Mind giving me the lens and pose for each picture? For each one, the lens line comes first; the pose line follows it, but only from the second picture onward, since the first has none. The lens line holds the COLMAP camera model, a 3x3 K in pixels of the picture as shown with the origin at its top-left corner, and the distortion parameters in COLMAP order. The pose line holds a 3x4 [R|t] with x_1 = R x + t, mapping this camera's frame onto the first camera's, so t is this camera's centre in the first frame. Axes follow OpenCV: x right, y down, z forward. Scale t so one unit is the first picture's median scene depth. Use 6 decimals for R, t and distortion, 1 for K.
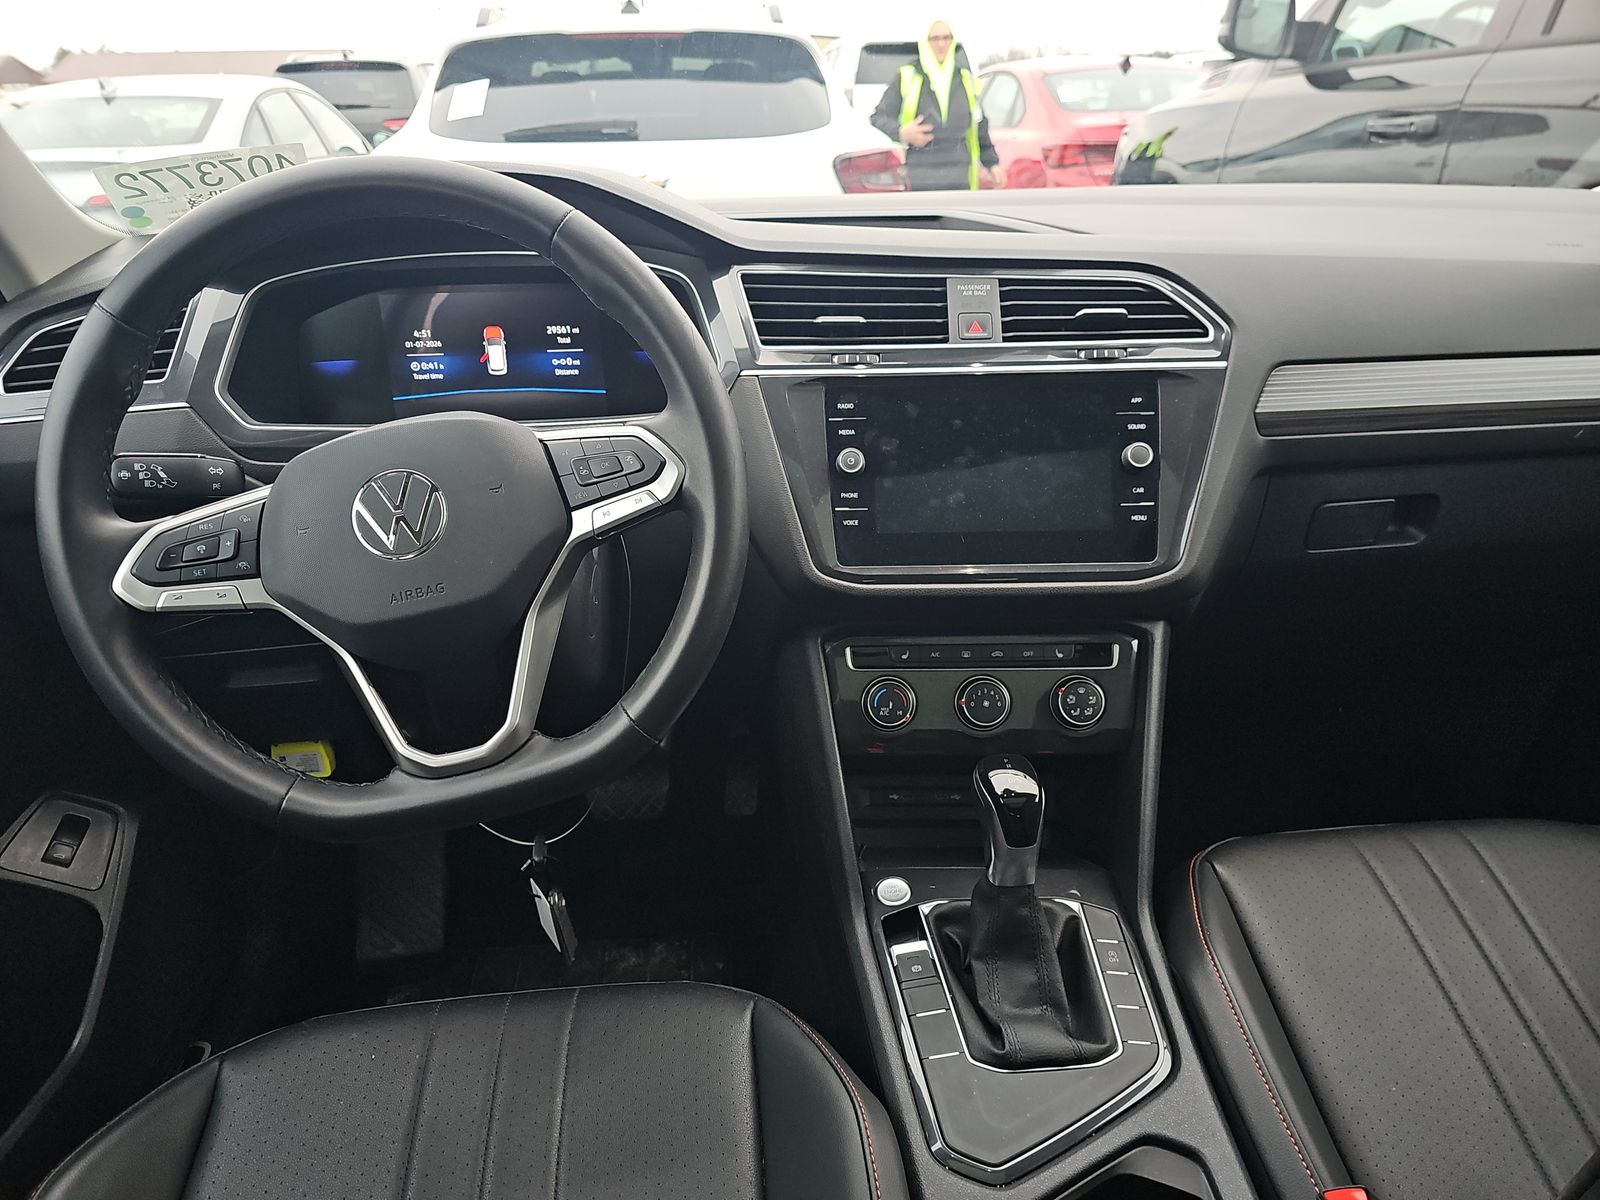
lens RADIAL K [[1085.3, 0, 798.2], [0, 1085.3, 607.3], [0, 0, 1]] dist [0.031550, -0.010842]
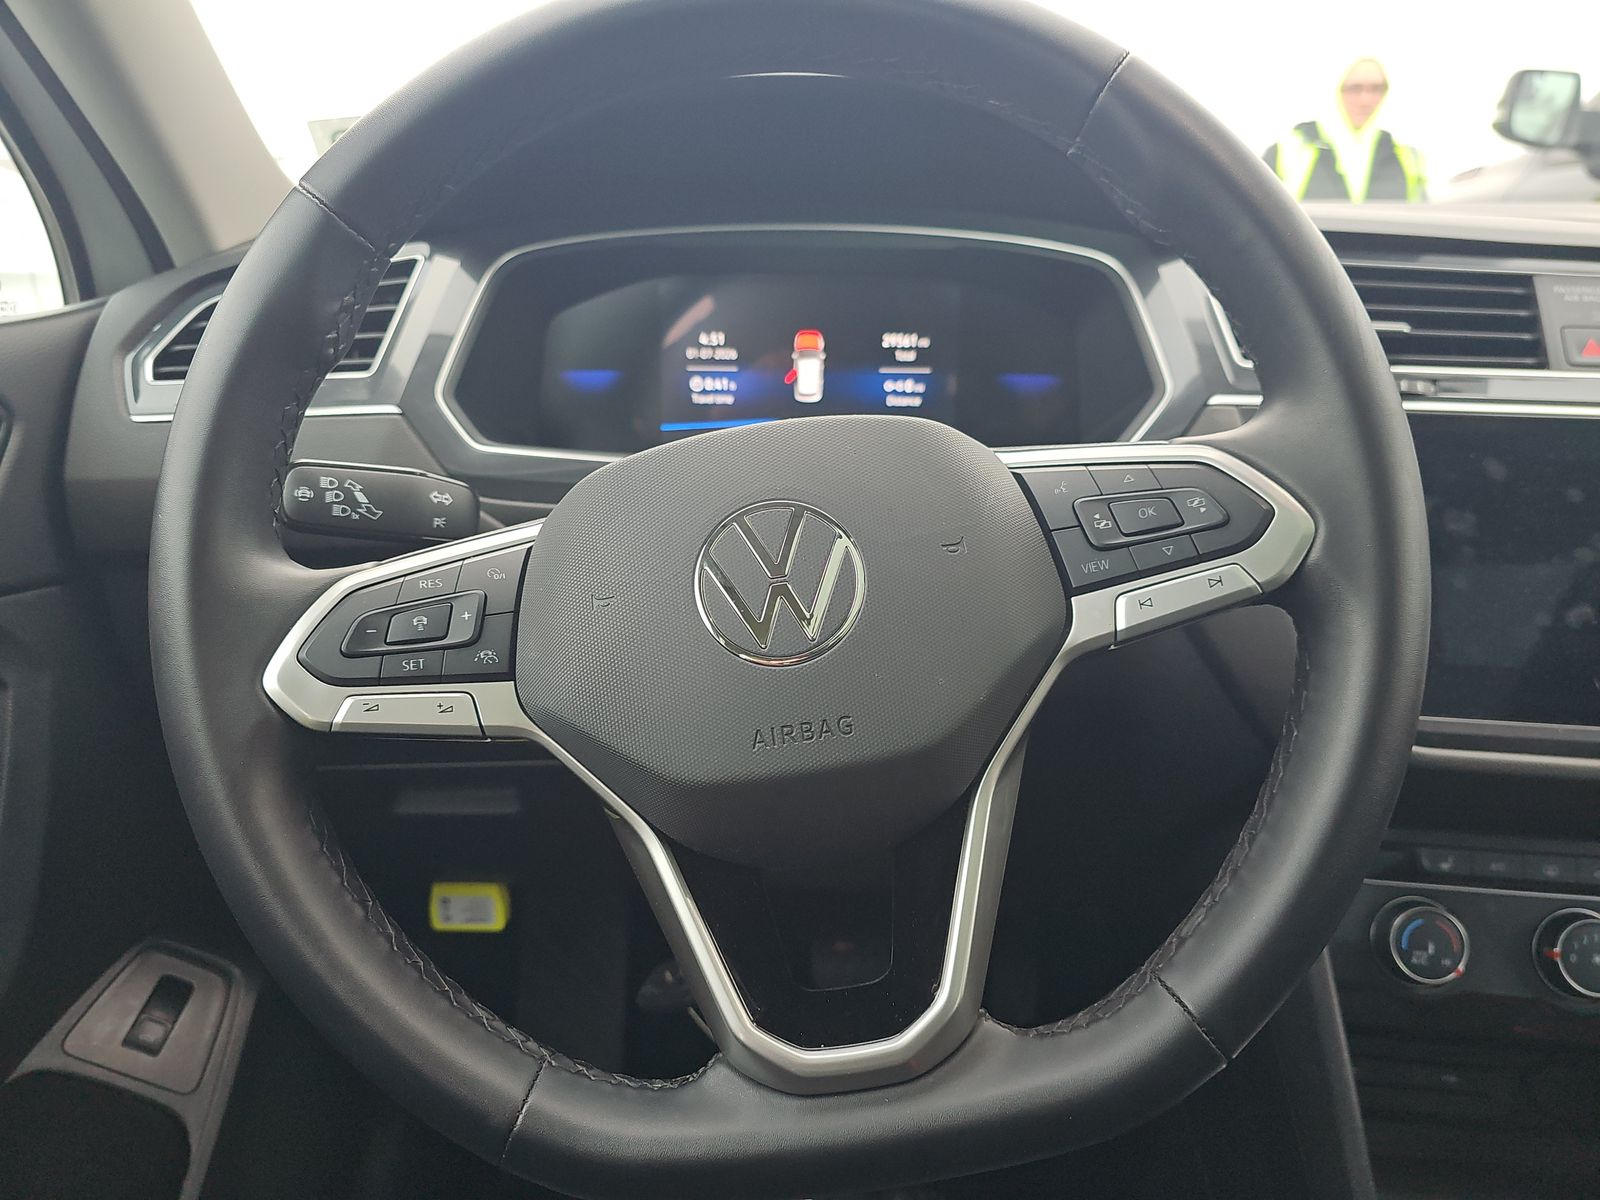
lens RADIAL K [[1085.3, 0, 798.5], [0, 1085.3, 598.0], [0, 0, 1]] dist [0.031550, -0.010842]
pose [[0.992146, 0.061933, -0.108679, -0.279234], [-0.072565, 0.992658, -0.096771, -0.024784], [0.101887, 0.103898, 0.989355, 0.445158]]
